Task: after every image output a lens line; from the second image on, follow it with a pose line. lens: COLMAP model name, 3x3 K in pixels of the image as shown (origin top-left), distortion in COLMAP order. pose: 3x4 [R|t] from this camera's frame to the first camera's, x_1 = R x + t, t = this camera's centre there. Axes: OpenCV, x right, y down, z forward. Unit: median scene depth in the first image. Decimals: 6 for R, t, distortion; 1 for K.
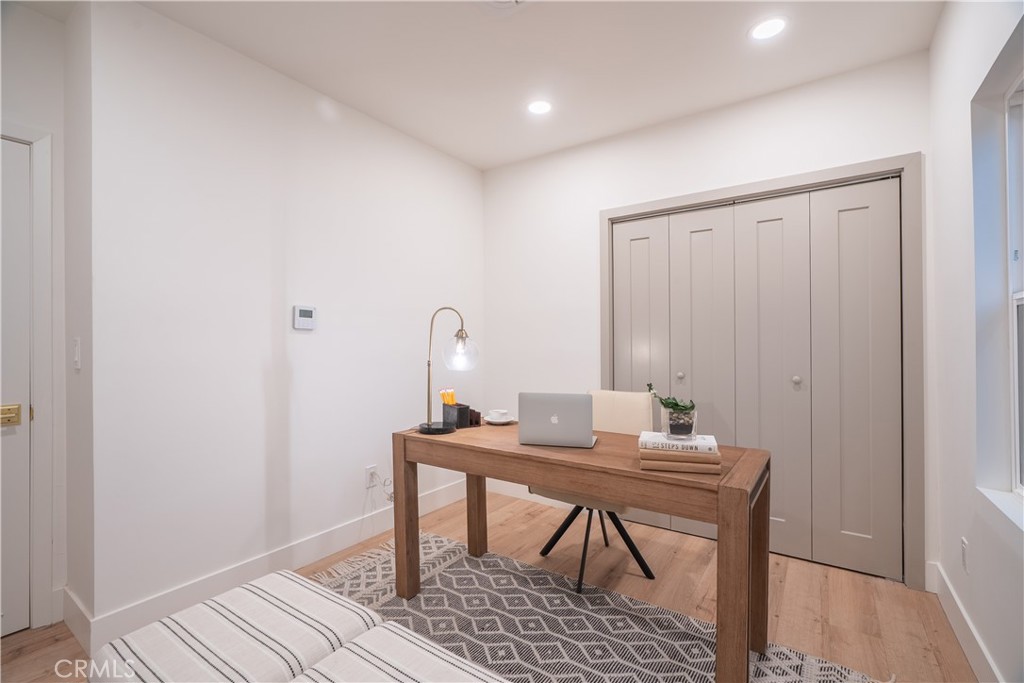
lens RADIAL K [[467.0, 0, 503.3], [0, 467.0, 342.6], [0, 0, 1]] dist [-0.003423, 0.002462]
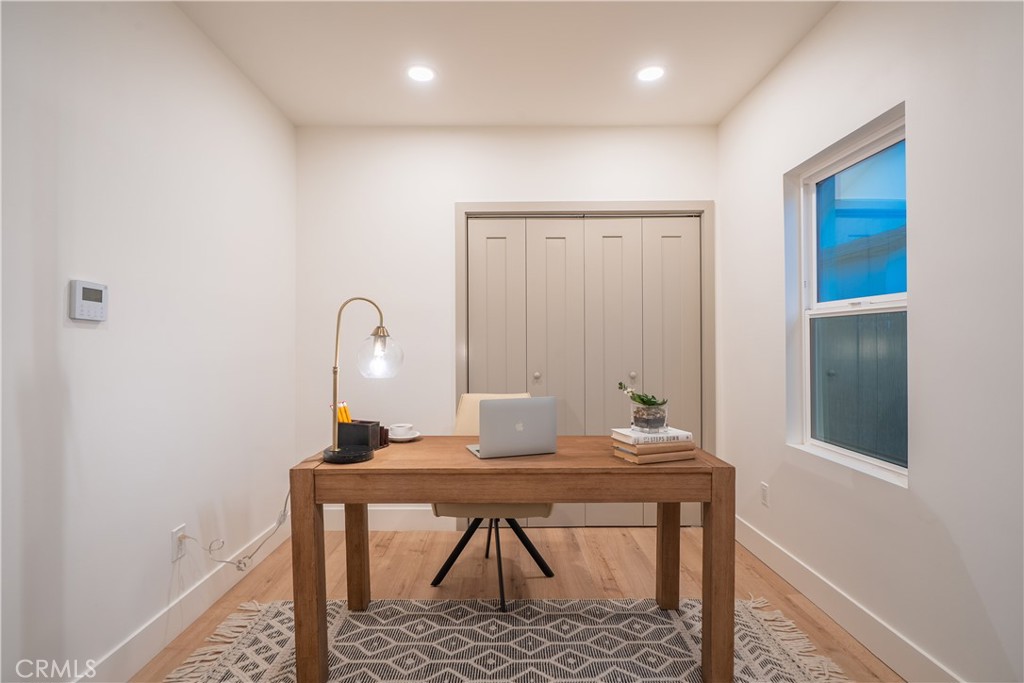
lens RADIAL K [[497.9, 0, 509.5], [0, 497.9, 341.7], [0, 0, 1]] dist [-0.001812, -0.000154]
pose [[0.811156, 0.002697, 0.584824, -0.406633], [-0.000390, 0.999992, -0.004070, 0.001157], [-0.584830, 0.003073, 0.811150, 0.183304]]
